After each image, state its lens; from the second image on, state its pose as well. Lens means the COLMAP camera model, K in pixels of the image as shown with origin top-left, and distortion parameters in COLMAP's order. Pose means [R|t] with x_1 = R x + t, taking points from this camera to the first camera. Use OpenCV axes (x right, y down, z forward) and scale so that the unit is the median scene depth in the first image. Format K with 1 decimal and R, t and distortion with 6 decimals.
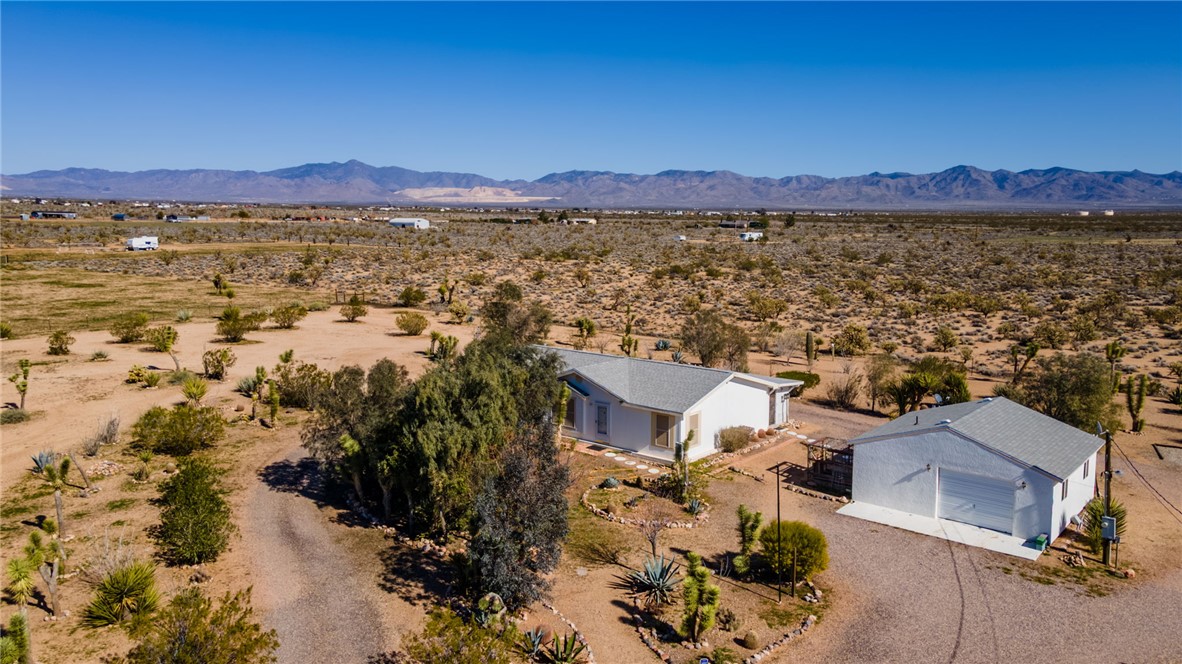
lens RADIAL K [[877.4, 0, 593.6], [0, 877.4, 332.3], [0, 0, 1]] dist [0.065684, 0.086818]
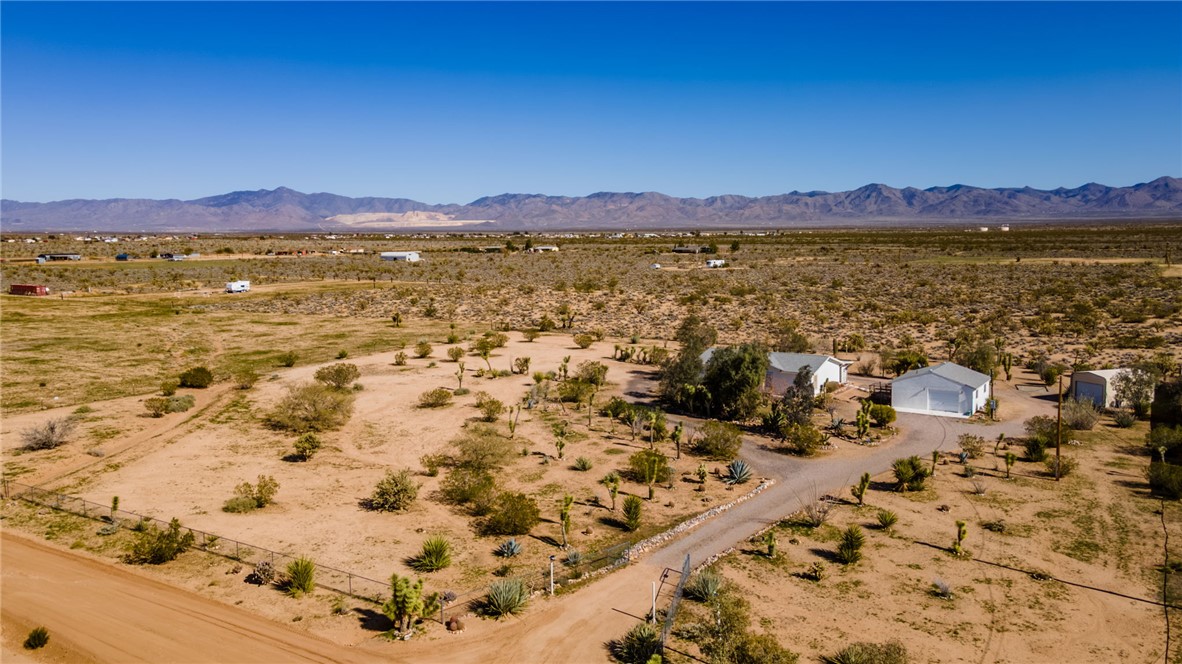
lens RADIAL K [[877.4, 0, 593.6], [0, 877.4, 332.3], [0, 0, 1]] dist [0.065684, 0.086818]
pose [[0.996253, -0.030259, 0.081024, -0.051469], [0.032041, 0.999270, -0.020783, 0.001214], [-0.080336, 0.023301, 0.996495, -0.097097]]
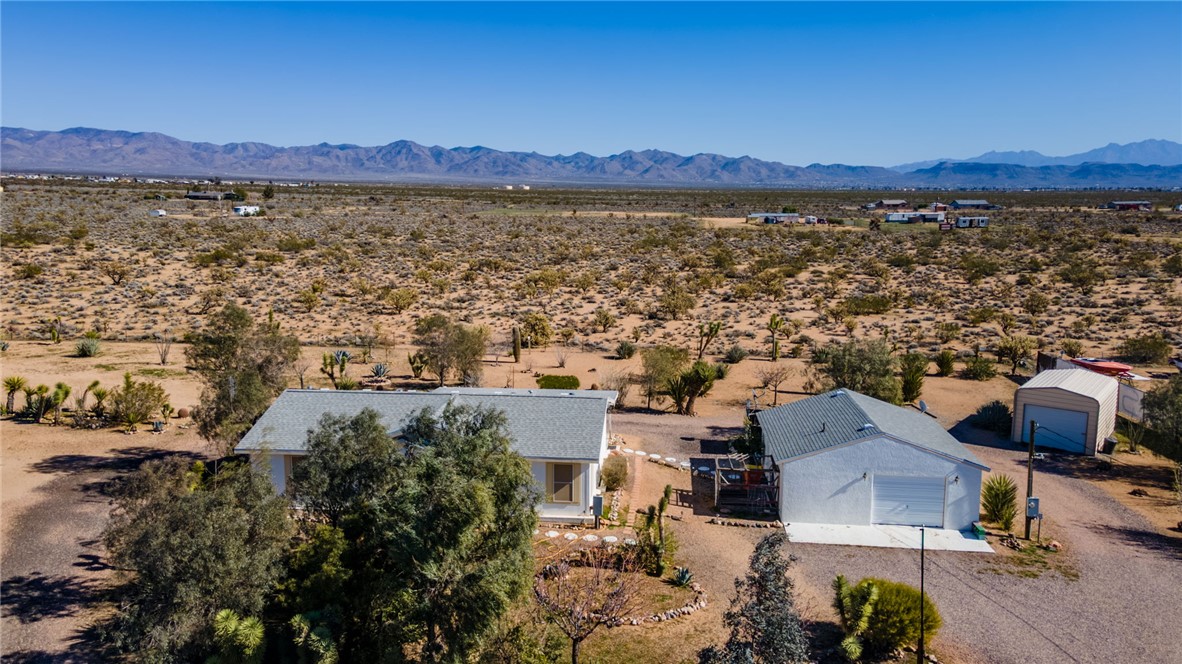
lens RADIAL K [[856.6, 0, 594.4], [0, 856.6, 337.3], [0, 0, 1]] dist [0.062156, 0.089813]
pose [[0.823072, -0.099363, 0.559178, -0.027573], [0.075479, 0.994980, 0.065704, -0.006101], [-0.562900, -0.011873, 0.826440, 0.027117]]
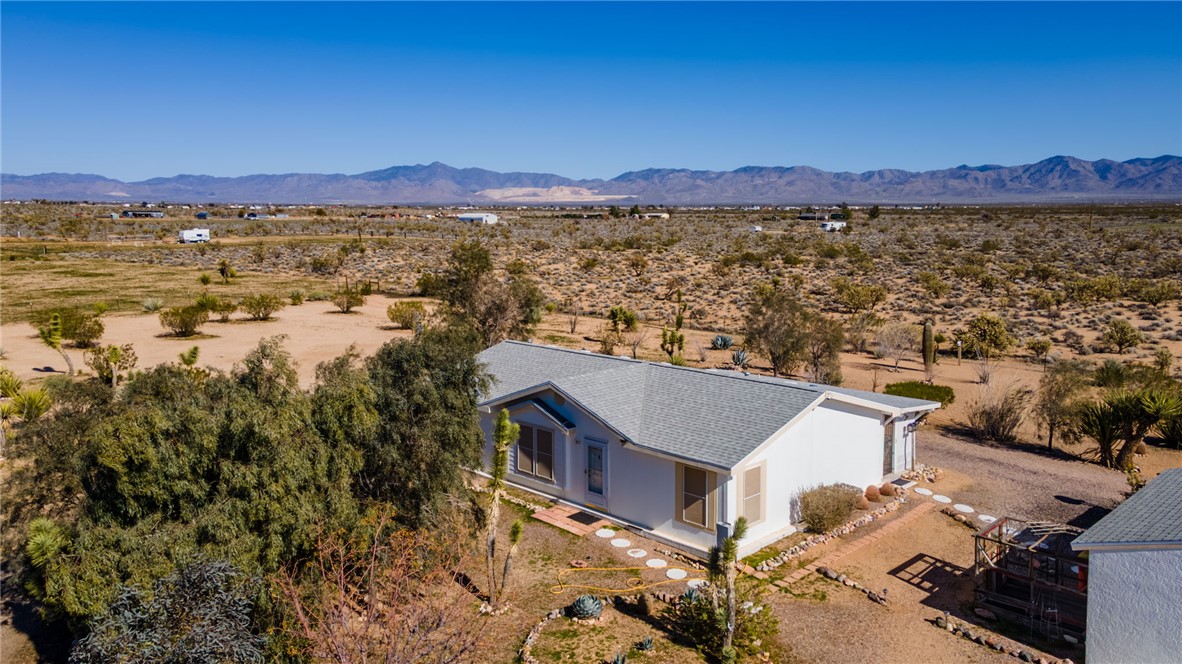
lens RADIAL K [[865.1, 0, 592.4], [0, 865.1, 334.2], [0, 0, 1]] dist [0.060601, 0.087065]
pose [[0.995977, 0.002803, -0.089563, 0.005212], [-0.002339, 0.999983, 0.005277, 0.000550], [0.089576, -0.005047, 0.995967, 0.037151]]
